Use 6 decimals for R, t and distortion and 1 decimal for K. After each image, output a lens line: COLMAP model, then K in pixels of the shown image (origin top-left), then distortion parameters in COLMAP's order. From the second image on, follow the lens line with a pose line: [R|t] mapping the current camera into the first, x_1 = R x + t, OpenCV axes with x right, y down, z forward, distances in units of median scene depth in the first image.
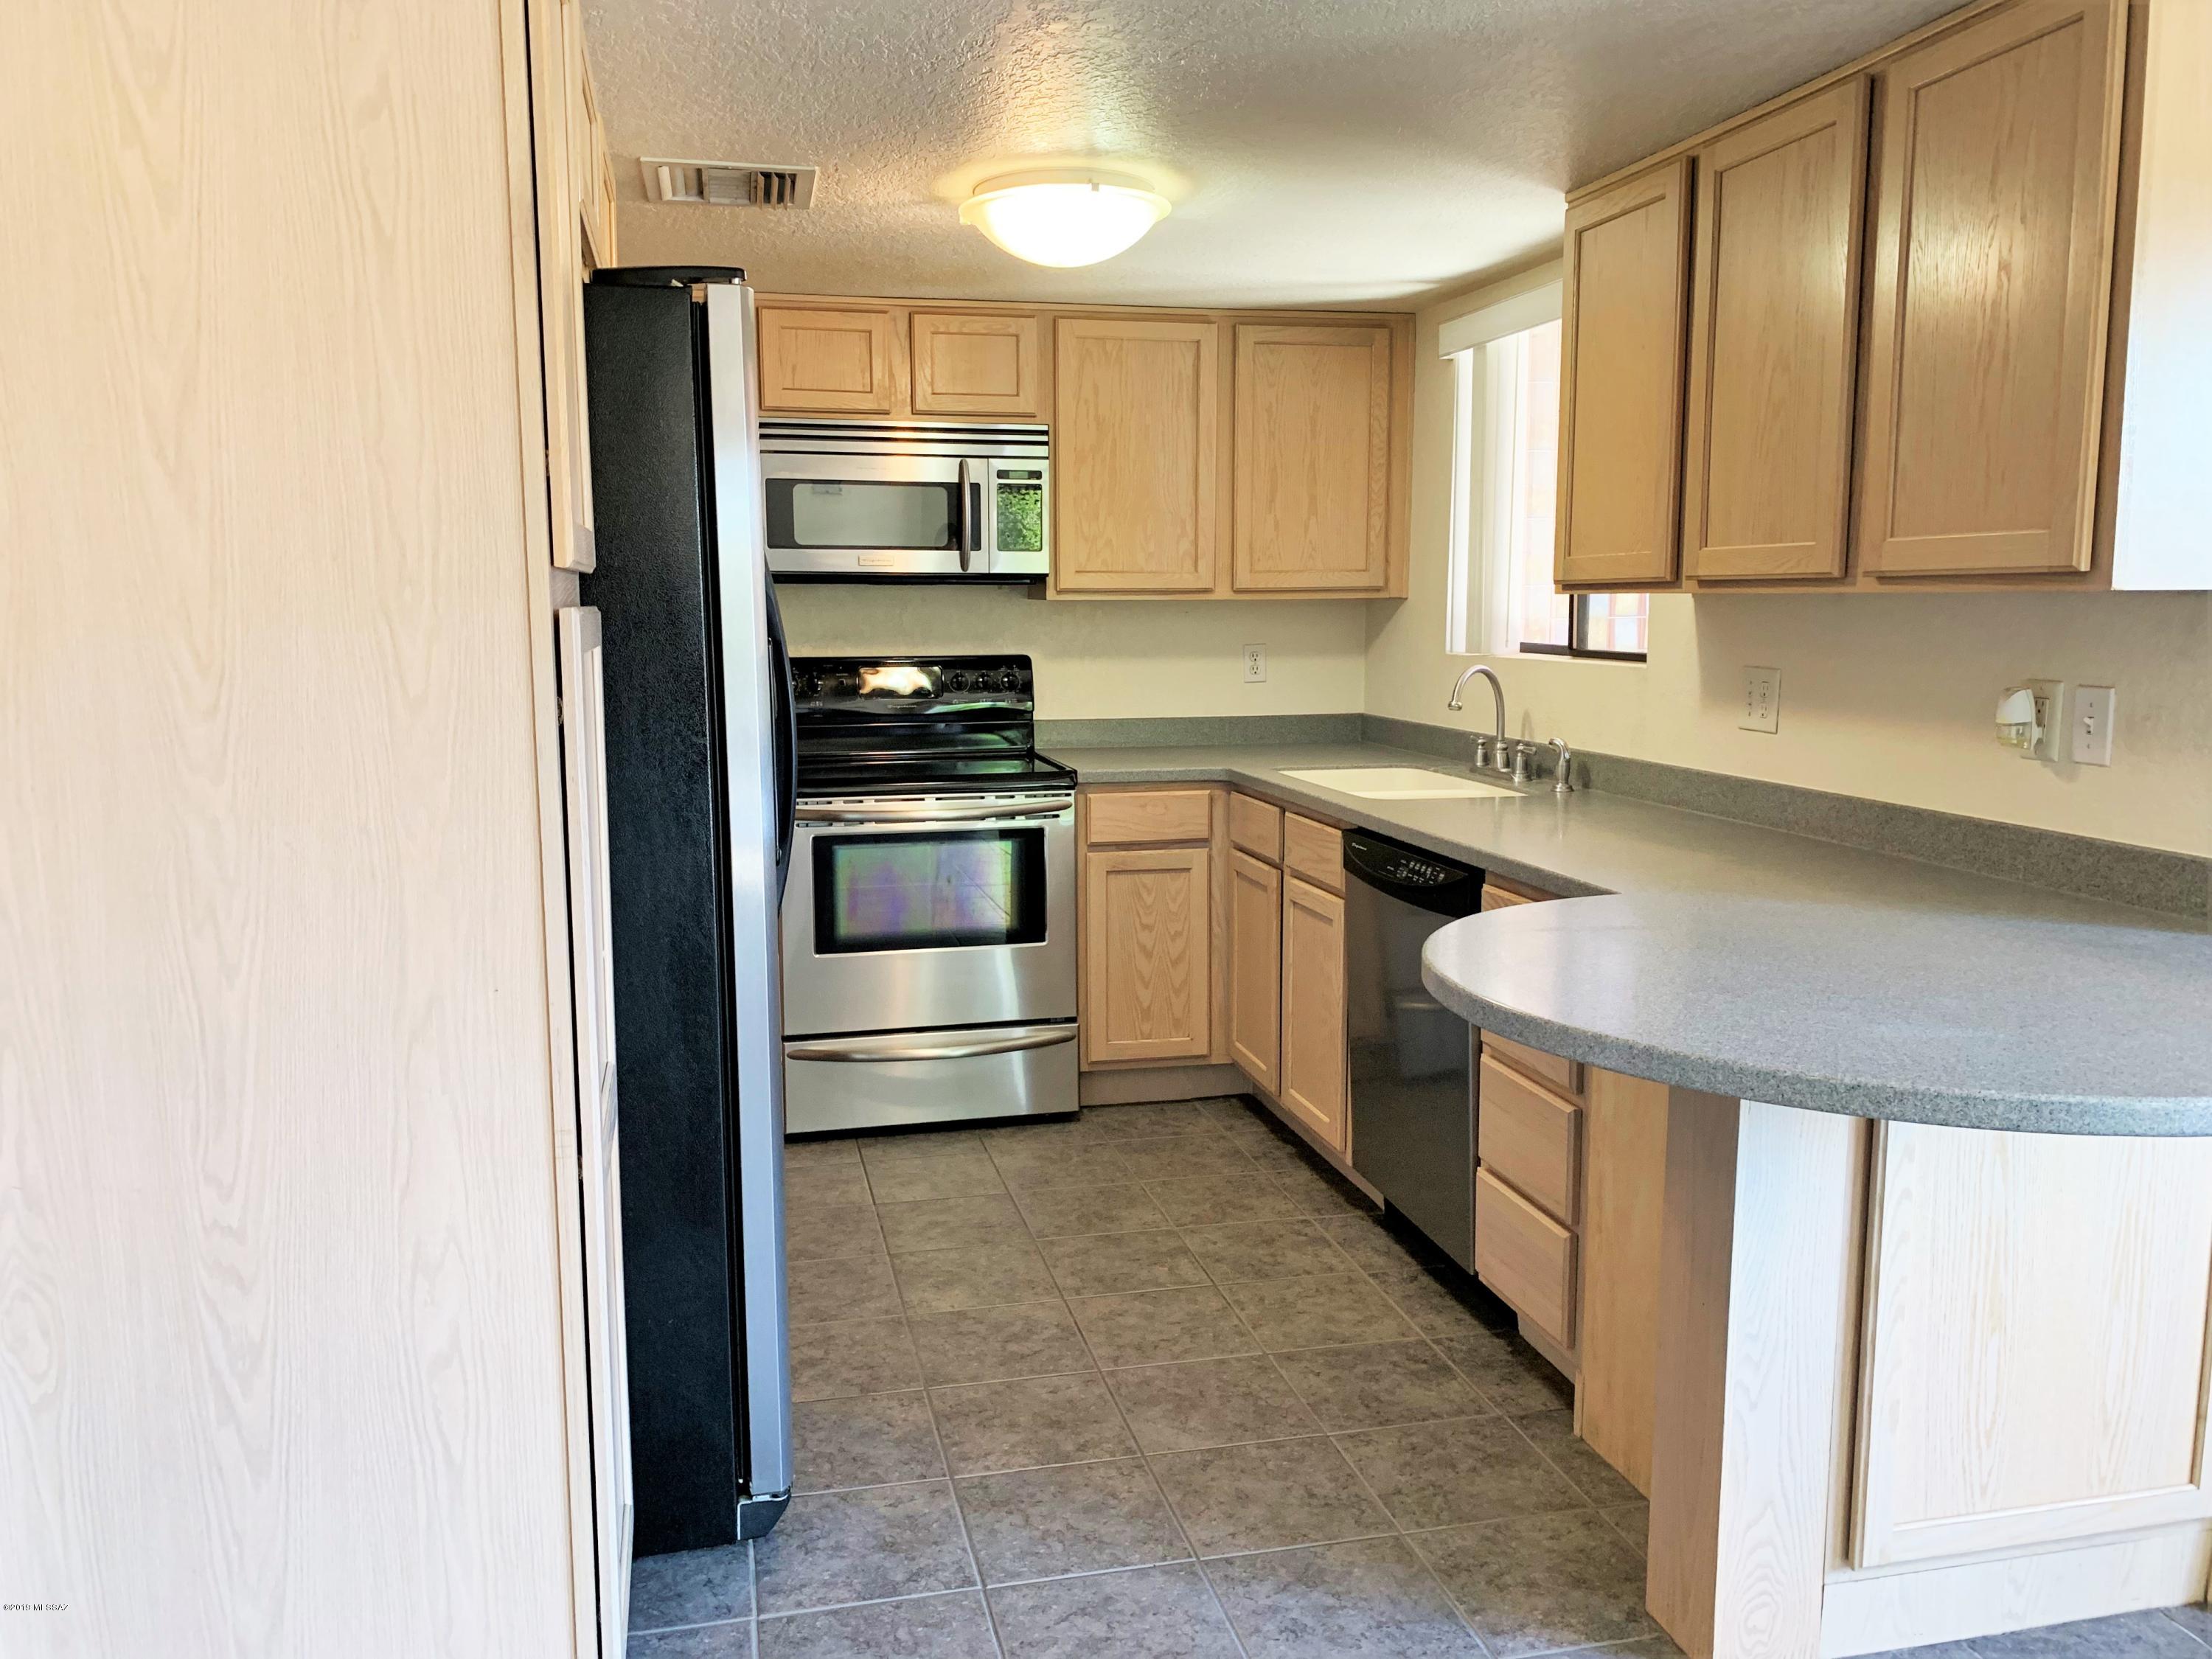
lens RADIAL K [[1712.7, 0, 1094.8], [0, 1712.7, 818.3], [0, 0, 1]] dist [0.013406, 0.002453]
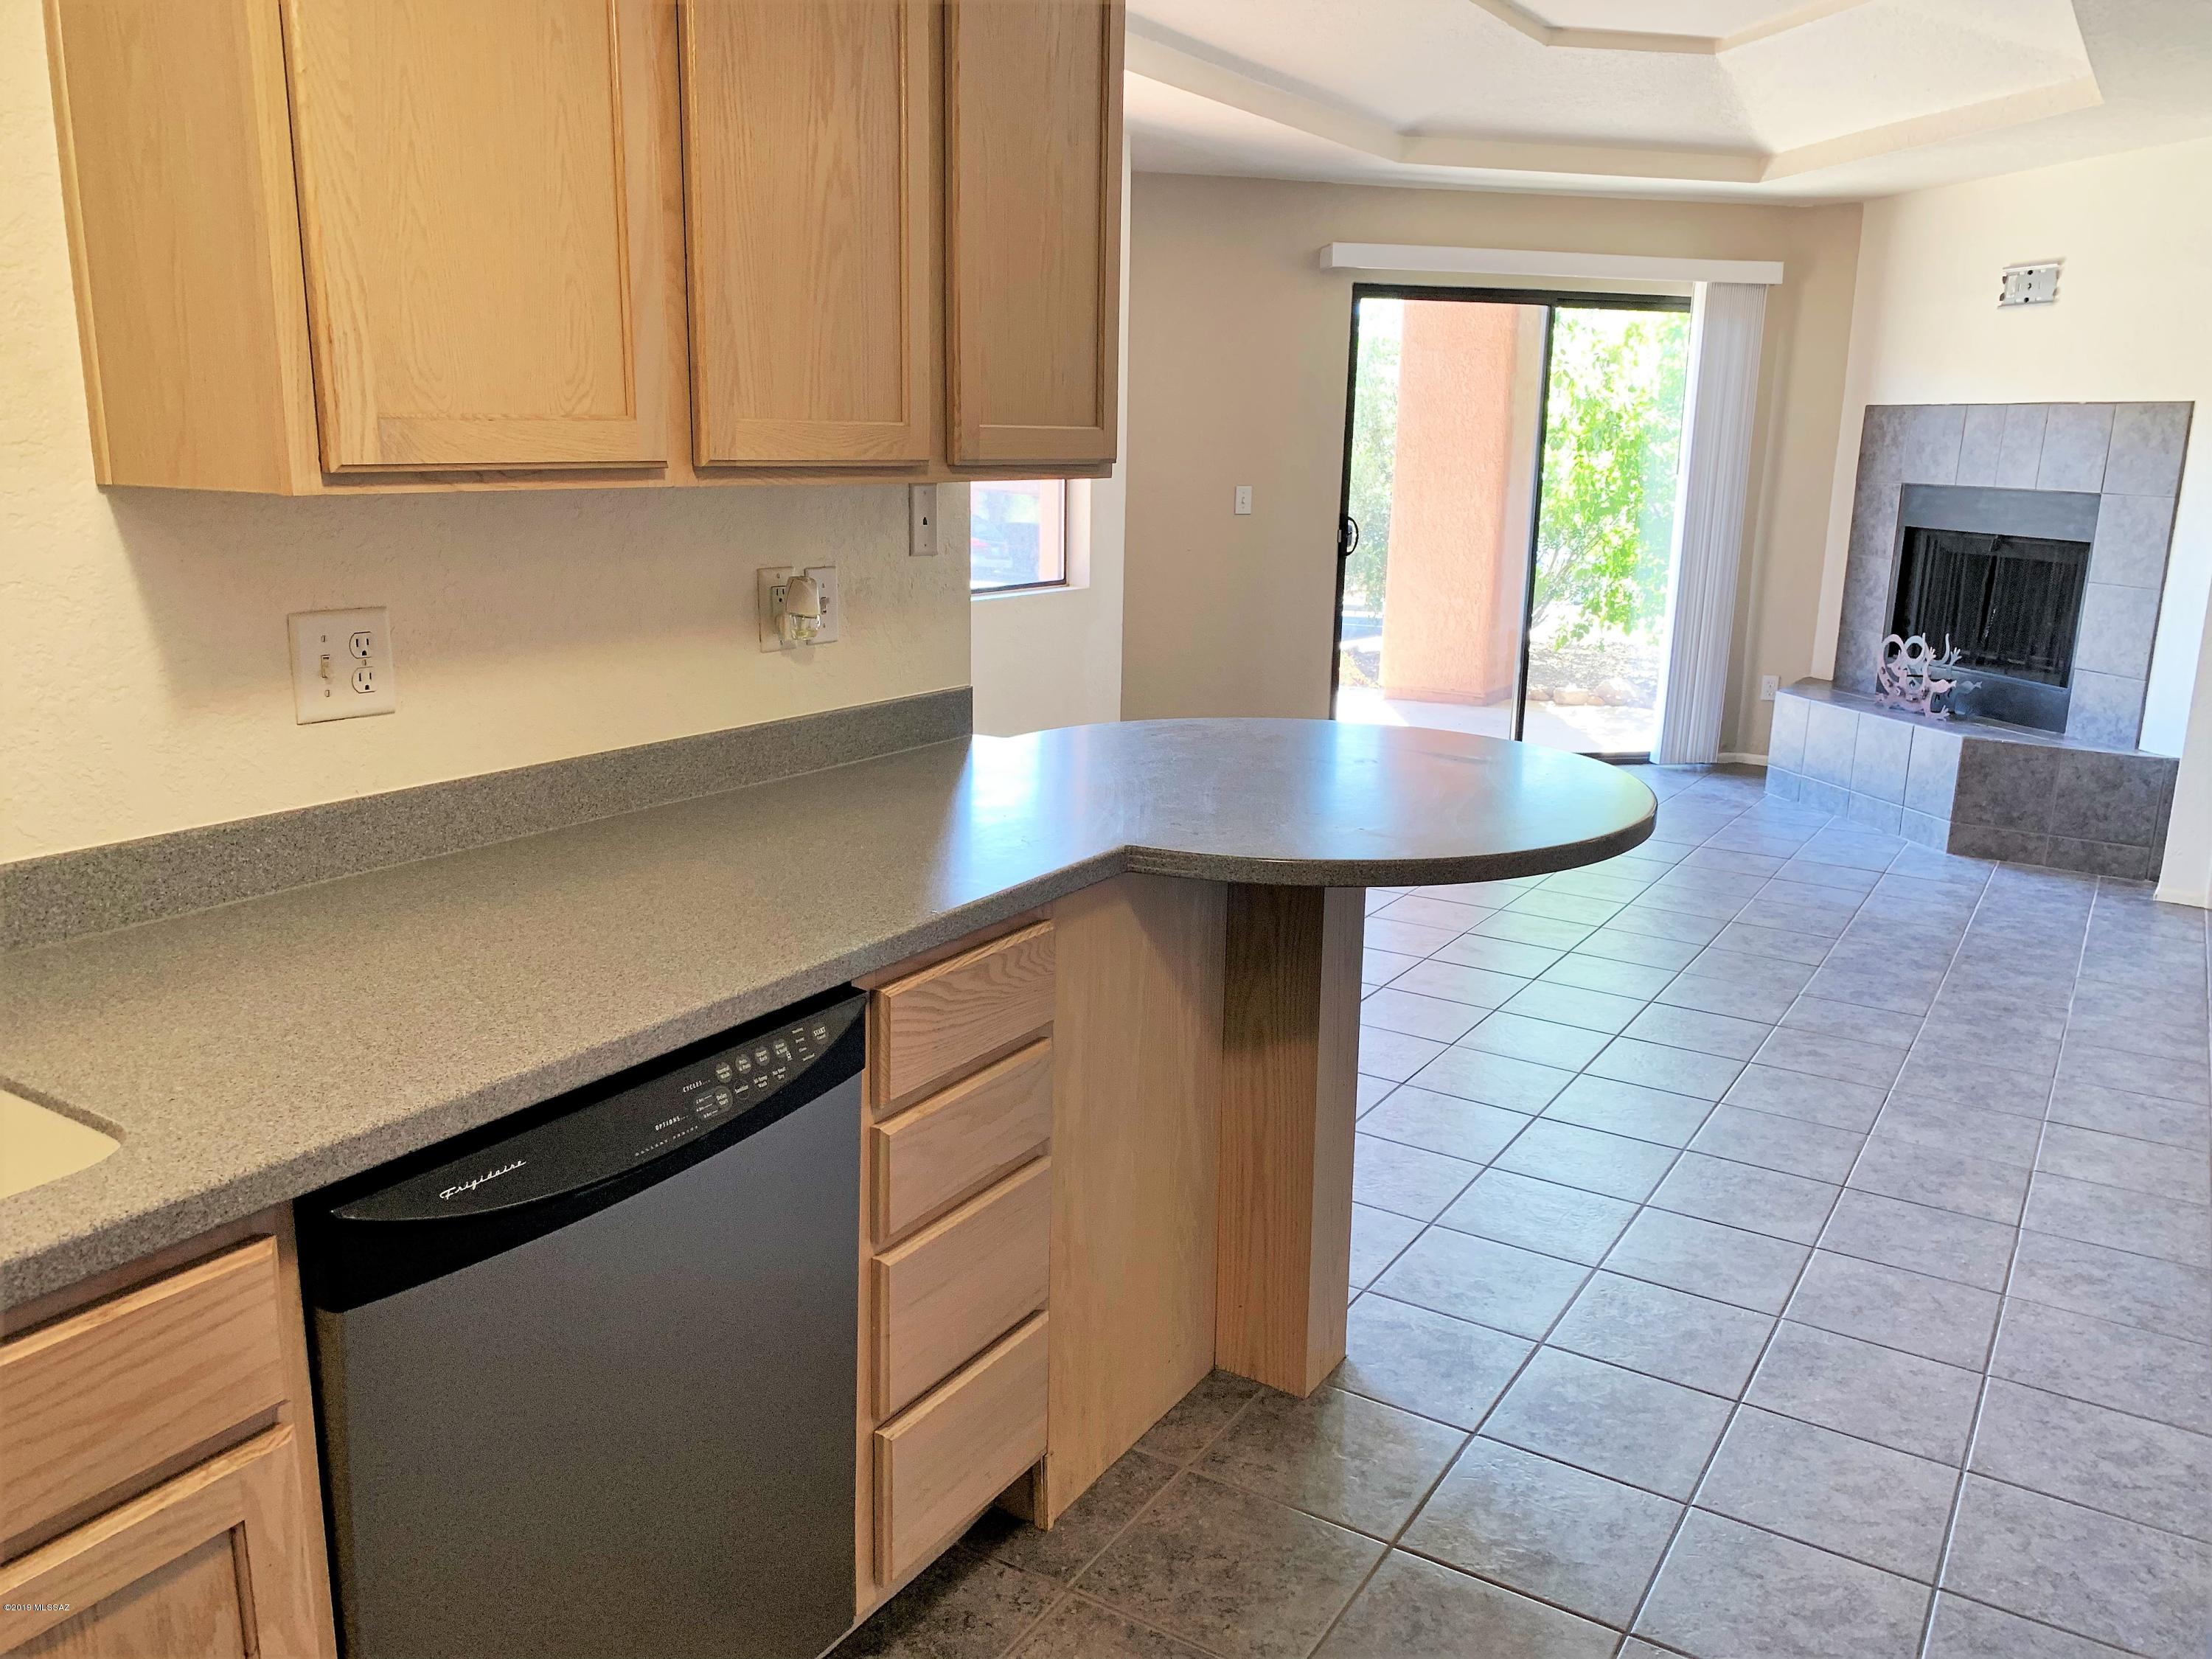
lens RADIAL K [[1712.7, 0, 1094.8], [0, 1712.7, 818.3], [0, 0, 1]] dist [0.013406, 0.002453]
pose [[-0.707037, -0.163919, 0.687916, -0.230516], [0.075706, 0.949630, 0.304092, -0.199245], [-0.703112, 0.267084, -0.659014, 1.363212]]
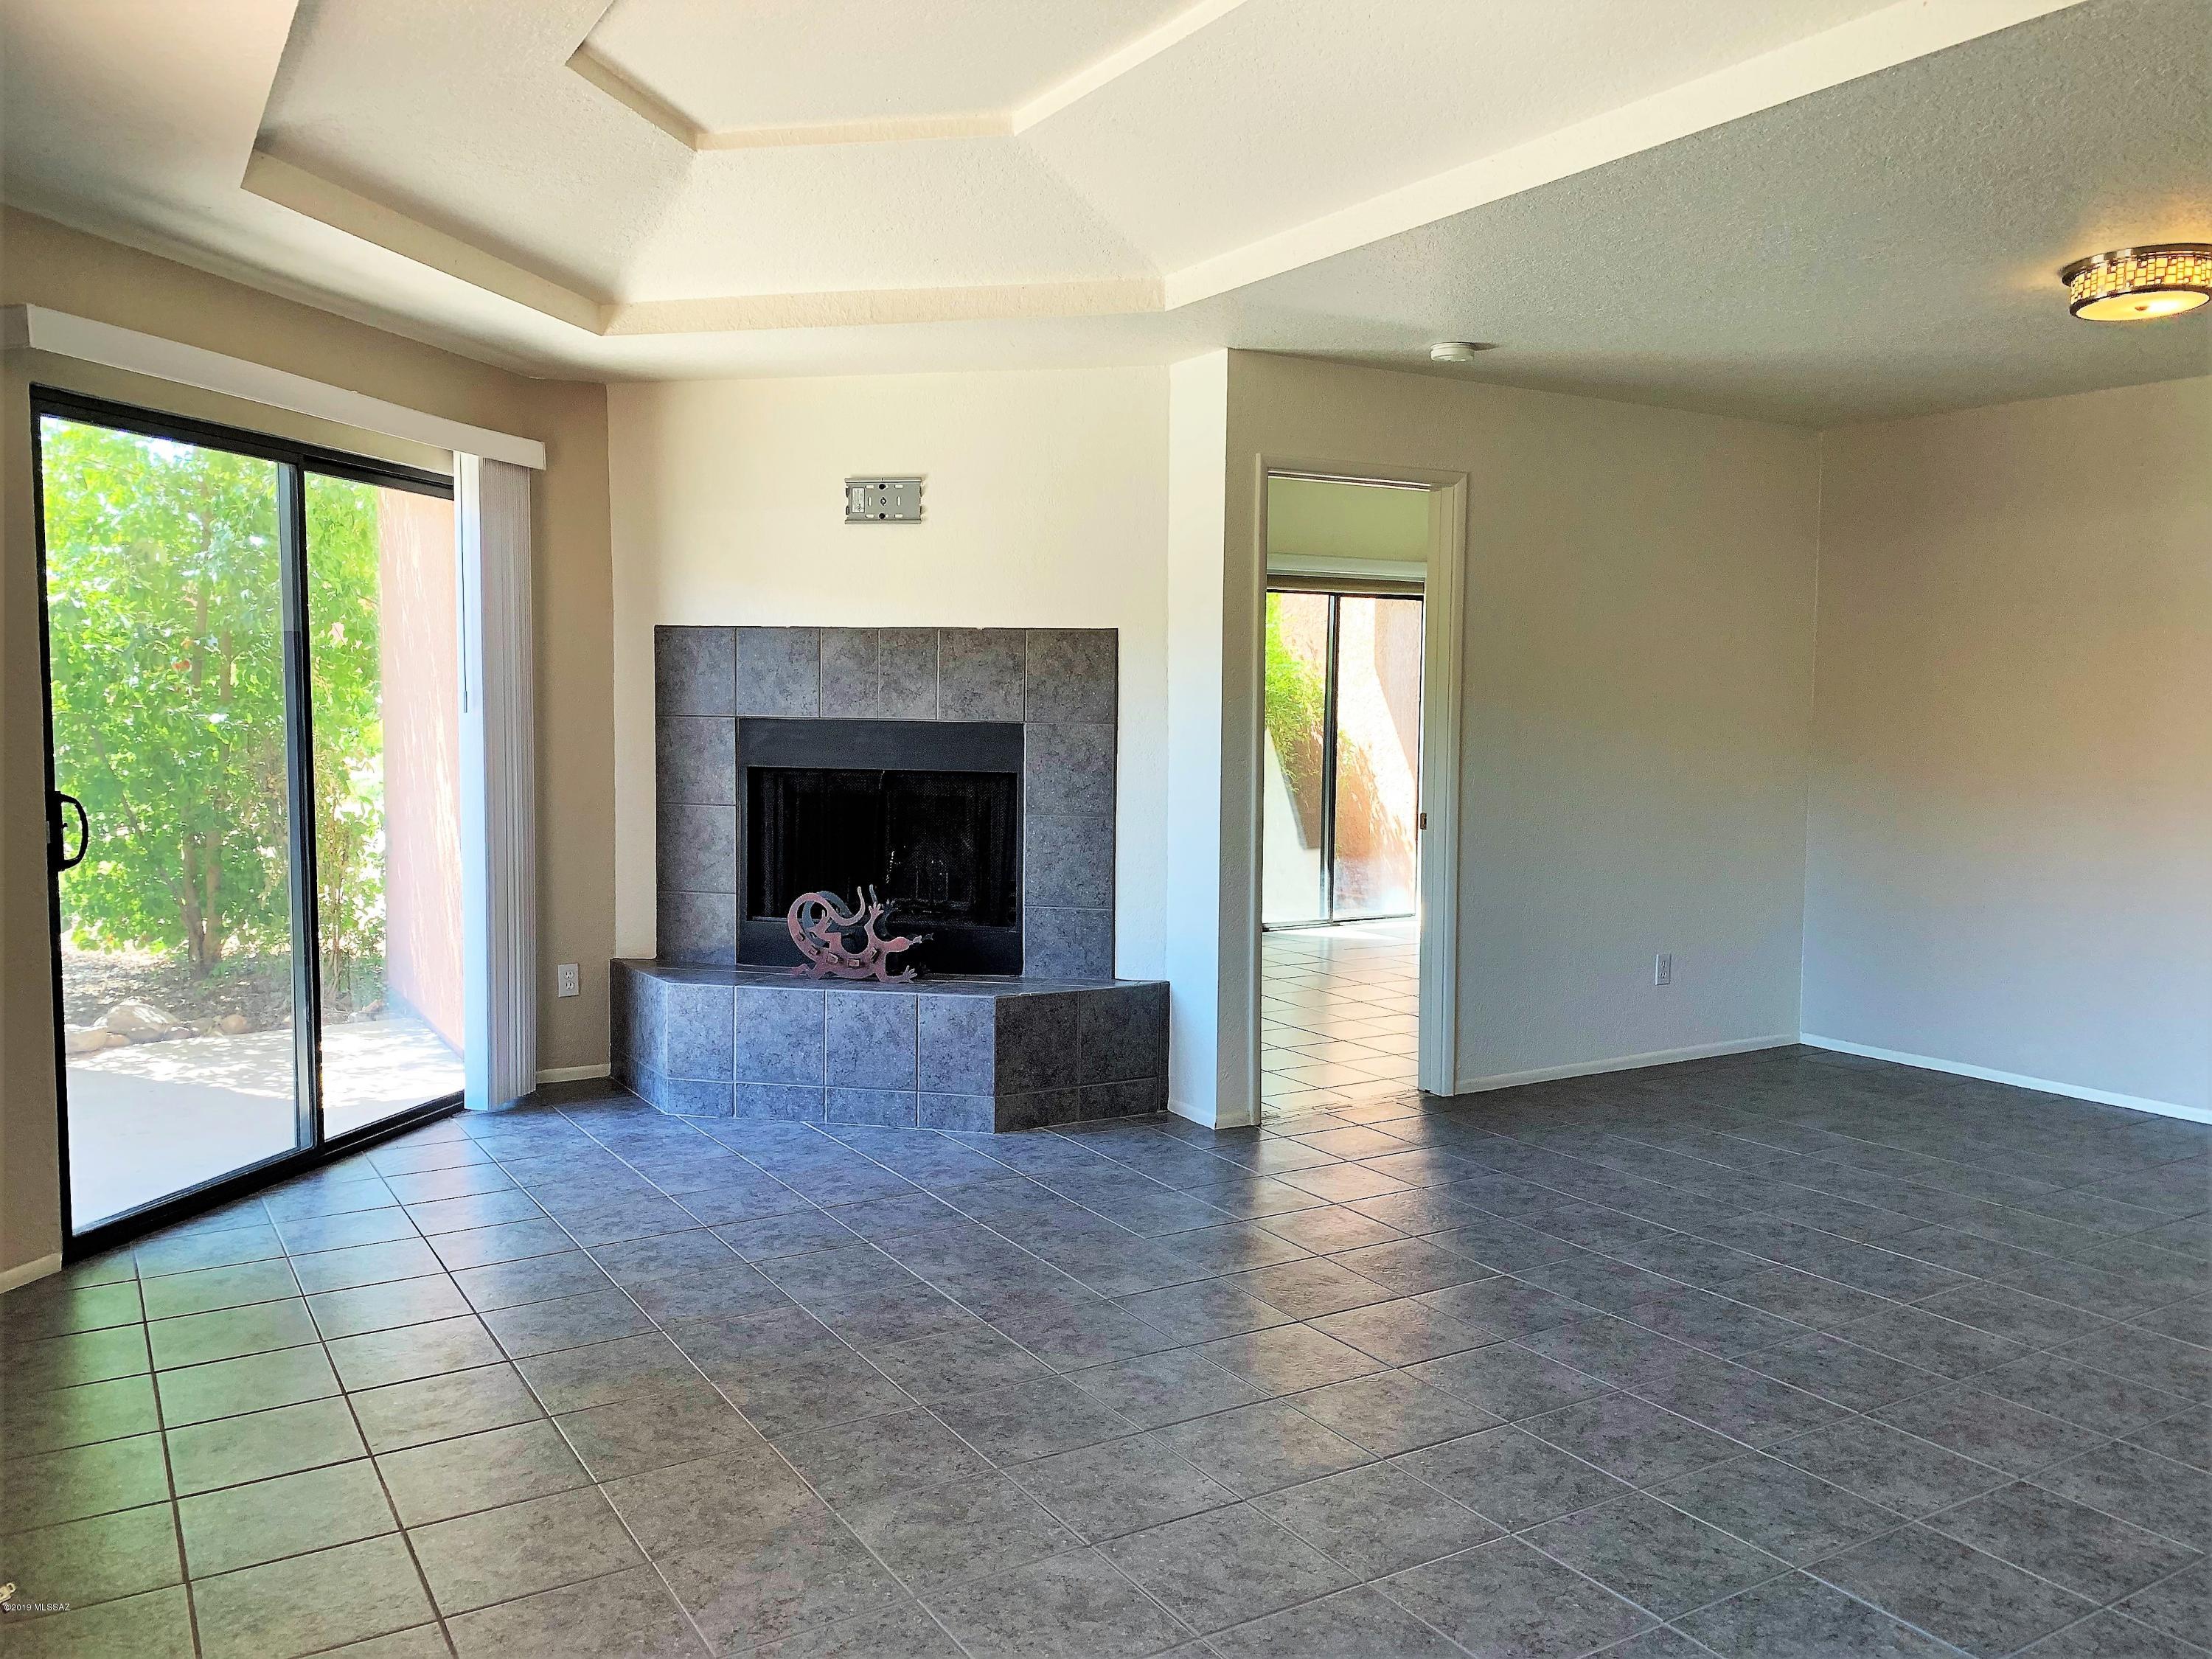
lens RADIAL K [[1680.2, 0, 1106.2], [0, 1680.2, 823.7], [0, 0, 1]] dist [0.126356, -0.190476]
pose [[-0.945050, 0.021486, -0.326219, 0.924895], [-0.045612, 0.979413, 0.196646, -0.118975], [0.323729, 0.200720, -0.924614, 0.884974]]
